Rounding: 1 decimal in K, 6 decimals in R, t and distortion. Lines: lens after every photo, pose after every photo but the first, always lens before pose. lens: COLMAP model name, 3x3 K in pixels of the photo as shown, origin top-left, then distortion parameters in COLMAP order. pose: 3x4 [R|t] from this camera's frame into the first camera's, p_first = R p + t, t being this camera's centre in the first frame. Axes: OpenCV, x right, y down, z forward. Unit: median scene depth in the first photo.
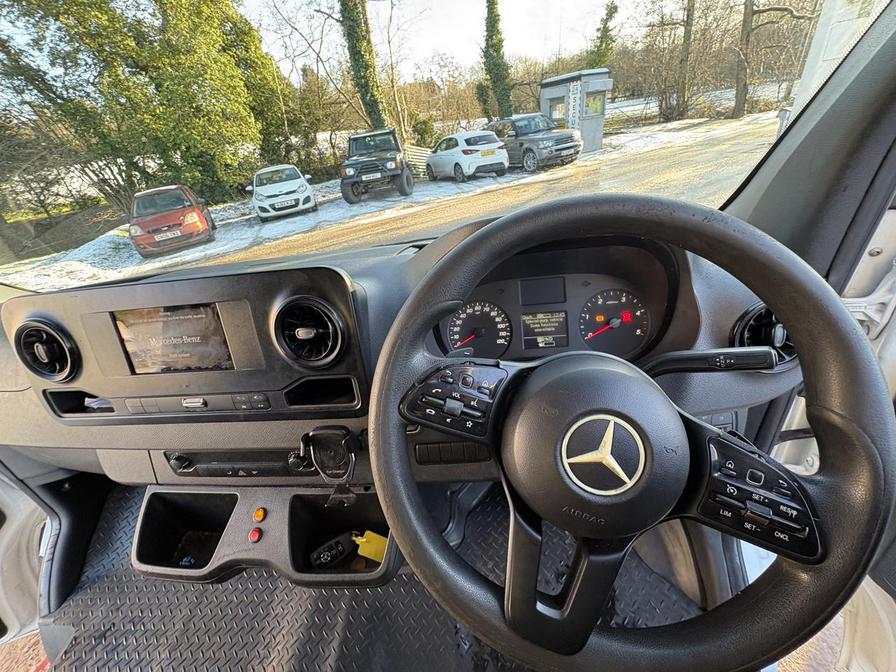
lens RADIAL K [[358.7, 0, 441.1], [0, 358.7, 338.7], [0, 0, 1]] dist [0.000173, 0.001749]
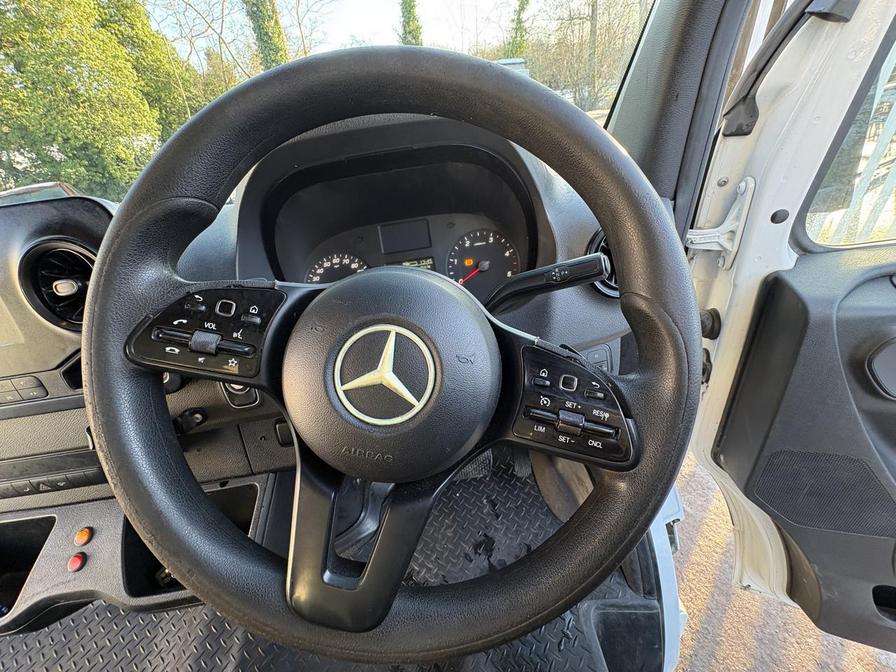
lens RADIAL K [[358.7, 0, 445.6], [0, 358.7, 341.3], [0, 0, 1]] dist [0.000173, 0.001749]
pose [[0.984735, -0.090585, 0.148632, 0.211283], [0.087821, 0.995821, 0.025068, 0.108389], [-0.150281, -0.011632, 0.988575, 0.089471]]
